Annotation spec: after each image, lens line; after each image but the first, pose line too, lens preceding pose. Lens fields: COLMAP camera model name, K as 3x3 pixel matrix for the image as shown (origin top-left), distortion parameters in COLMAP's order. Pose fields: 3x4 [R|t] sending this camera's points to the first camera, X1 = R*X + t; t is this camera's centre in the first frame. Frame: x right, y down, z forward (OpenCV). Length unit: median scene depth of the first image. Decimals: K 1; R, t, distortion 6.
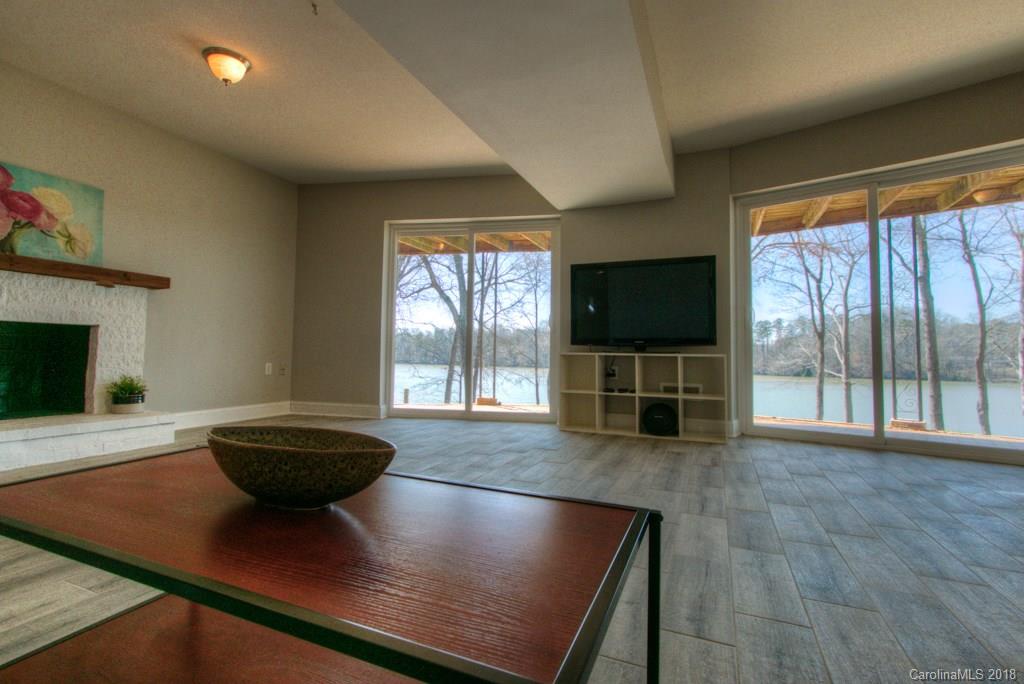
lens RADIAL K [[482.9, 0, 503.5], [0, 482.9, 320.2], [0, 0, 1]] dist [0.003305, 0.000509]
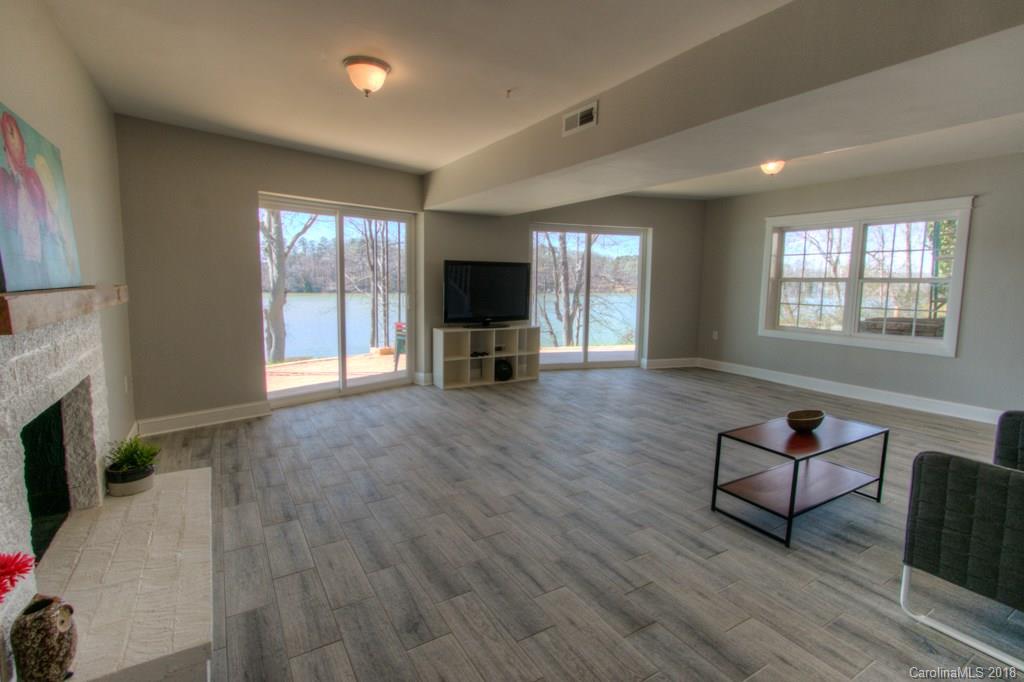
lens RADIAL K [[471.9, 0, 507.7], [0, 471.9, 327.5], [0, 0, 1]] dist [-0.011617, -0.000053]
pose [[0.576396, -0.090568, 0.812136, -0.979143], [-0.060640, 0.986358, 0.153035, -0.174268], [-0.814917, -0.137457, 0.563041, 0.199763]]
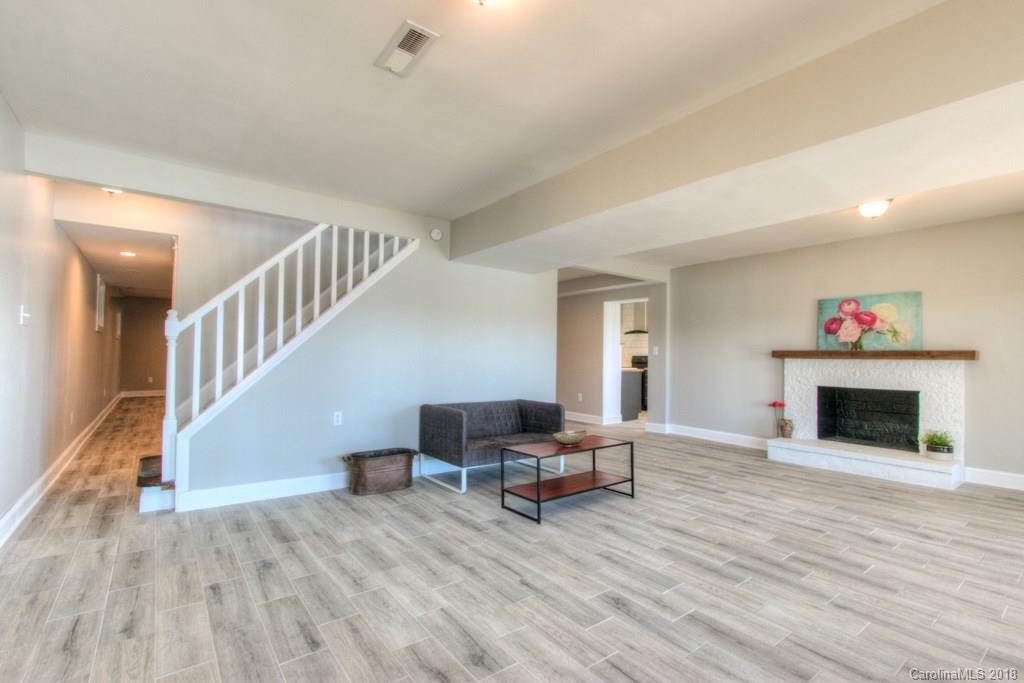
lens RADIAL K [[467.9, 0, 504.9], [0, 467.9, 339.1], [0, 0, 1]] dist [0.000670, 0.000697]
pose [[-0.495528, -0.053194, -0.866962, 0.899919], [0.043481, 0.995352, -0.085924, -0.071658], [0.867503, -0.080274, -0.490912, 0.617065]]
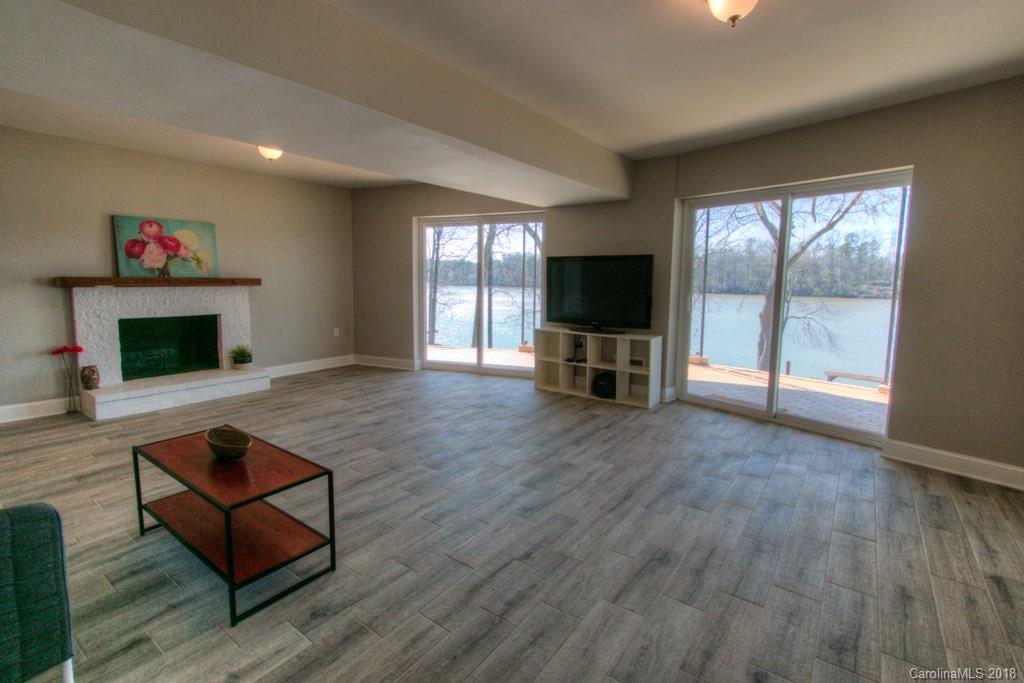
lens RADIAL K [[482.9, 0, 503.5], [0, 482.9, 319.7], [0, 0, 1]] dist [0.003305, 0.000509]
pose [[0.972448, 0.016470, -0.232538, 0.403379], [0.020632, 0.987506, 0.156224, -0.190205], [0.232206, -0.156717, 0.959958, -0.283429]]
